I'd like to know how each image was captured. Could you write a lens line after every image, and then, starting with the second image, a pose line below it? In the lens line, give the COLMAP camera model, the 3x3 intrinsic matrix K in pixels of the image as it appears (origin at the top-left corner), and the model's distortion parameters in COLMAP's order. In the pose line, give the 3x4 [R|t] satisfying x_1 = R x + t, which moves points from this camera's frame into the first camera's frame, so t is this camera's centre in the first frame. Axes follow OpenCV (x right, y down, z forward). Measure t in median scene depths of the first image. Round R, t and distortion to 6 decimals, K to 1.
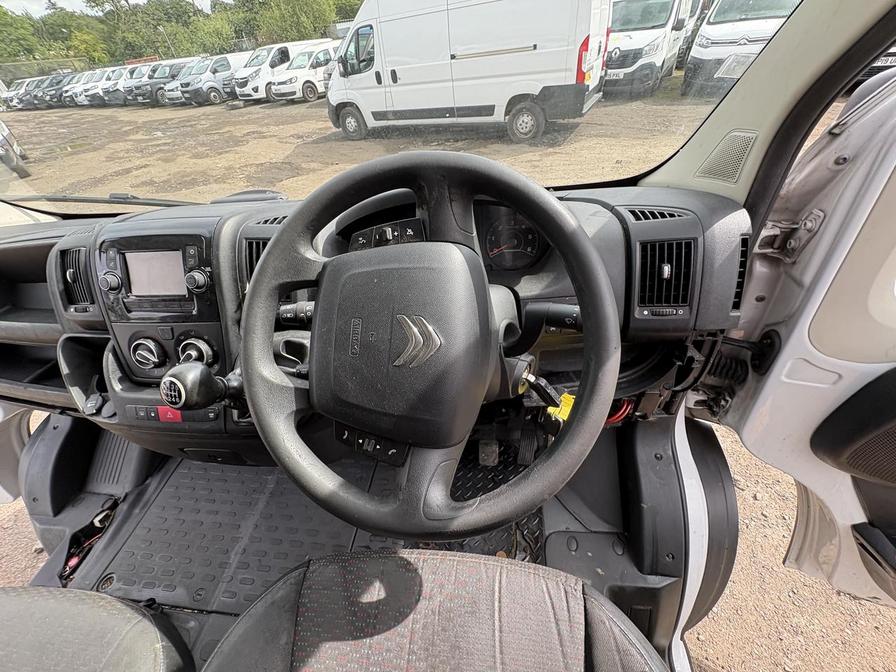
lens RADIAL K [[355.7, 0, 448.6], [0, 355.7, 336.1], [0, 0, 1]] dist [0.001751, 0.000185]
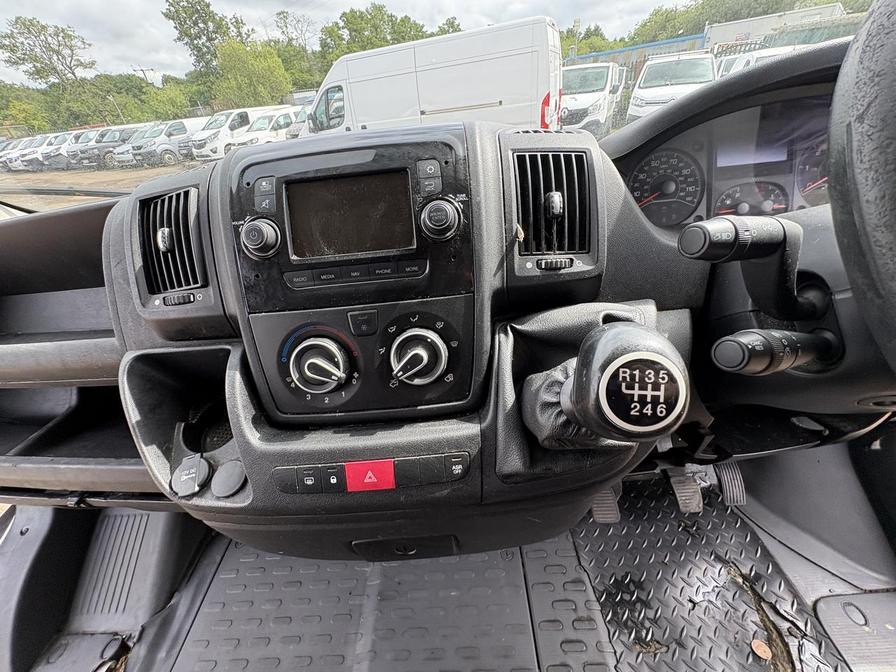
lens RADIAL K [[357.3, 0, 450.0], [0, 357.3, 337.4], [0, 0, 1]] dist [0.001172, 0.000063]
pose [[0.992195, -0.067717, 0.104711, -0.380694], [0.080533, 0.989077, -0.123455, 0.048883], [-0.095207, 0.130924, 0.986810, 0.236426]]
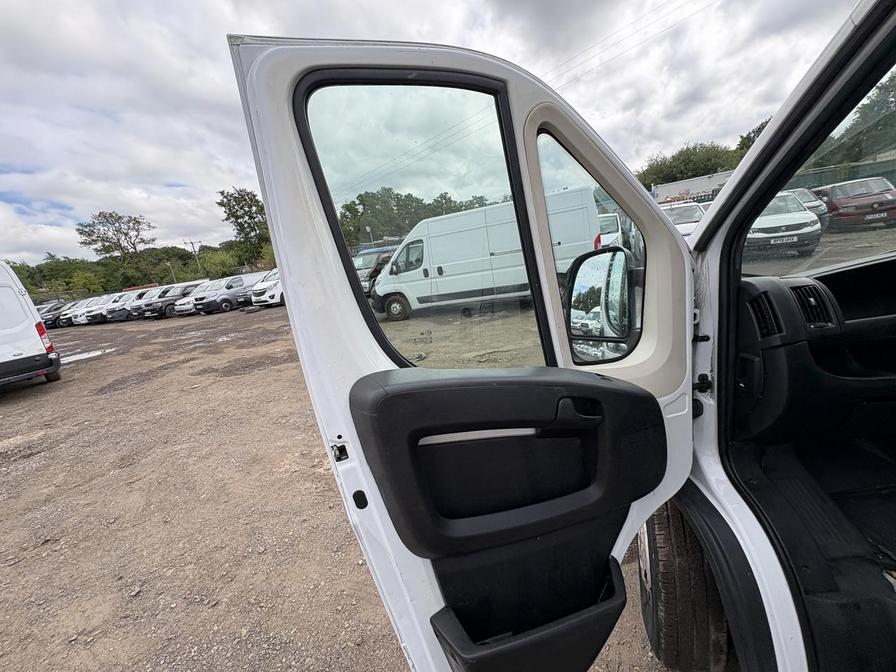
lens RADIAL K [[357.3, 0, 450.0], [0, 357.3, 337.4], [0, 0, 1]] dist [0.001172, 0.000063]
pose [[0.987623, -0.087158, 0.130397, -2.007957], [0.137262, 0.882562, -0.449714, 0.240431], [-0.075888, 0.462047, 0.883603, 0.065749]]
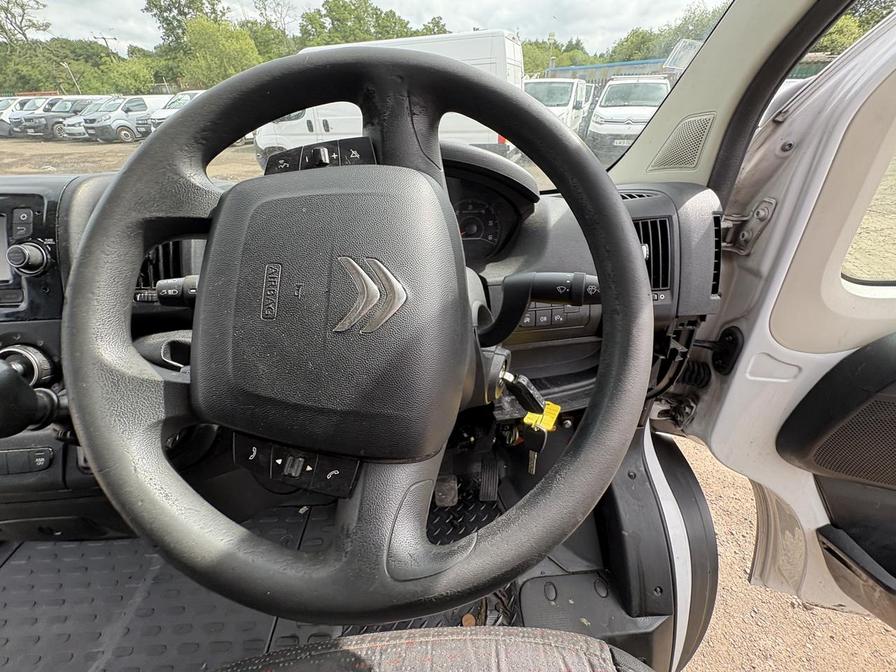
lens RADIAL K [[356.6, 0, 447.6], [0, 356.6, 337.0], [0, 0, 1]] dist [0.002122, -0.000003]
pose [[0.984482, -0.025093, 0.173681, -0.020567], [0.046178, 0.991886, -0.118445, 0.056447], [-0.169299, 0.124627, 0.977653, 0.107417]]
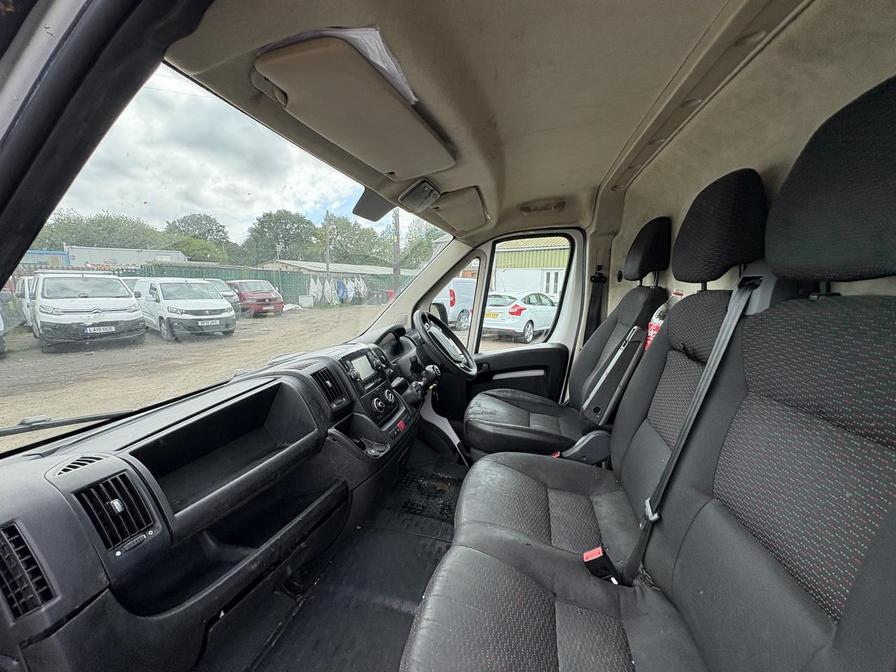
lens RADIAL K [[357.2, 0, 446.8], [0, 357.2, 338.5], [0, 0, 1]] dist [-0.002575, 0.000304]
pose [[0.117516, -0.053737, 0.991616, -1.497989], [0.626027, 0.779146, -0.031967, 0.034580], [-0.770896, 0.624535, 0.125203, 0.131749]]
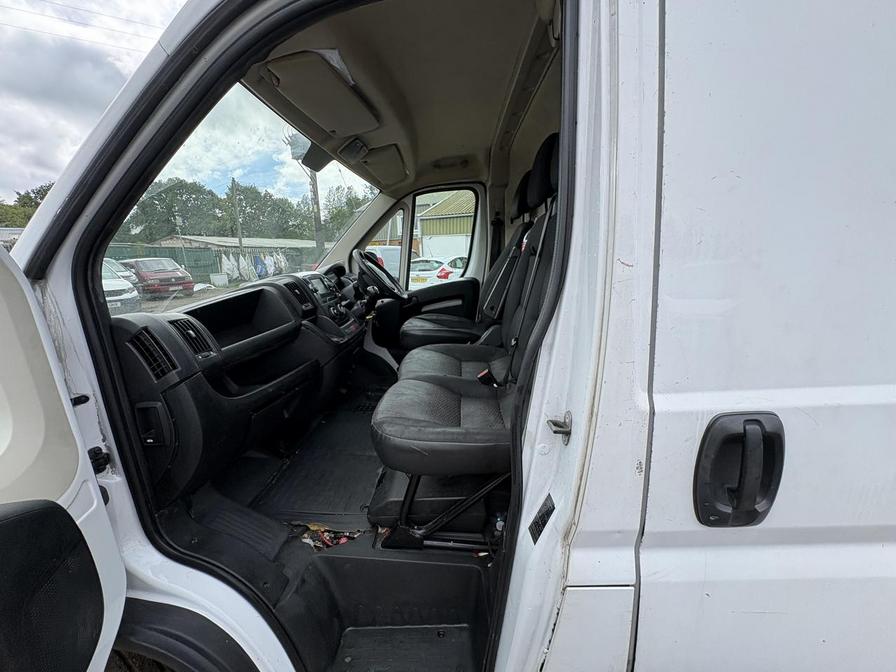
lens RADIAL K [[357.2, 0, 446.8], [0, 357.2, 338.5], [0, 0, 1]] dist [-0.002575, 0.000304]
pose [[-0.074495, -0.130870, 0.988597, -1.927343], [0.671066, 0.726725, 0.146772, 0.193390], [-0.737646, 0.674347, 0.033685, 0.237229]]
